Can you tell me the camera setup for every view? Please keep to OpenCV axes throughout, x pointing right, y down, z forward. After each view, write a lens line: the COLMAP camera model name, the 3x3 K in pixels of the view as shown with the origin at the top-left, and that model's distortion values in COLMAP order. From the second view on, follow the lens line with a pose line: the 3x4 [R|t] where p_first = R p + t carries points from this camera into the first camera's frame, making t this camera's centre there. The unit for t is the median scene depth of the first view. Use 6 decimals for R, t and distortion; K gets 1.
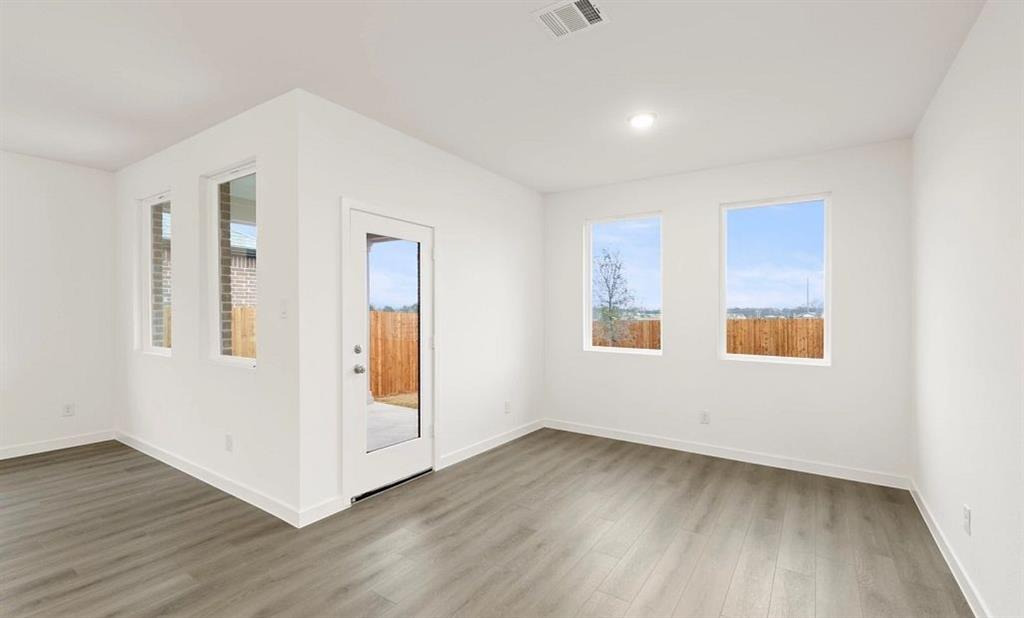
lens RADIAL K [[431.4, 0, 512.8], [0, 431.4, 309.3], [0, 0, 1]] dist [0.000462, 0.000239]
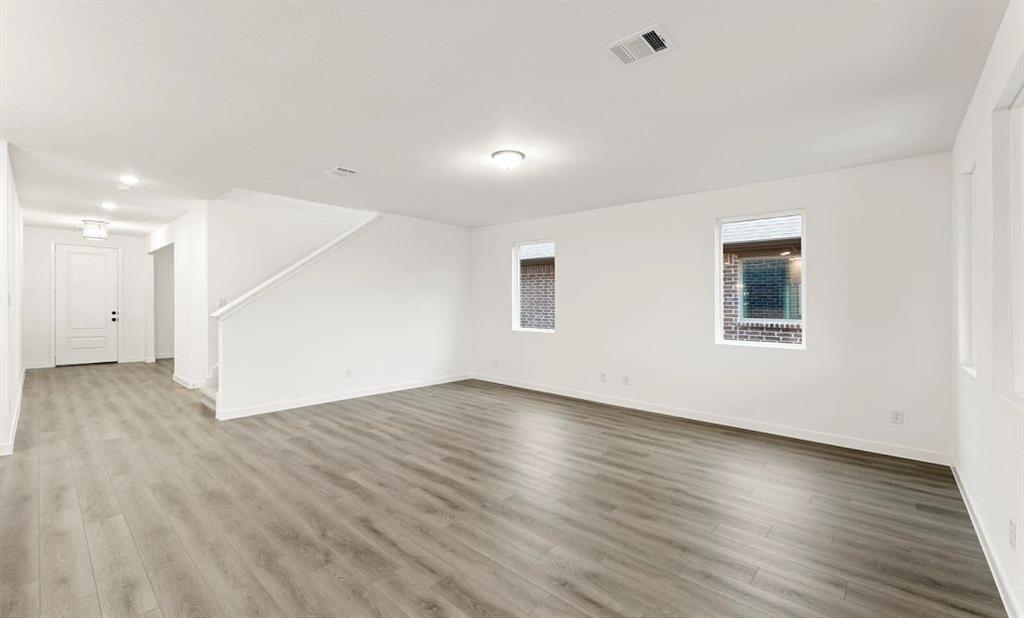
lens RADIAL K [[431.4, 0, 512.8], [0, 431.4, 309.3], [0, 0, 1]] dist [0.000462, 0.000239]
pose [[-0.122452, 0.003903, -0.992467, 0.022887], [-0.009575, 0.999941, 0.005114, -0.001494], [0.992428, 0.010129, -0.122408, 0.333268]]
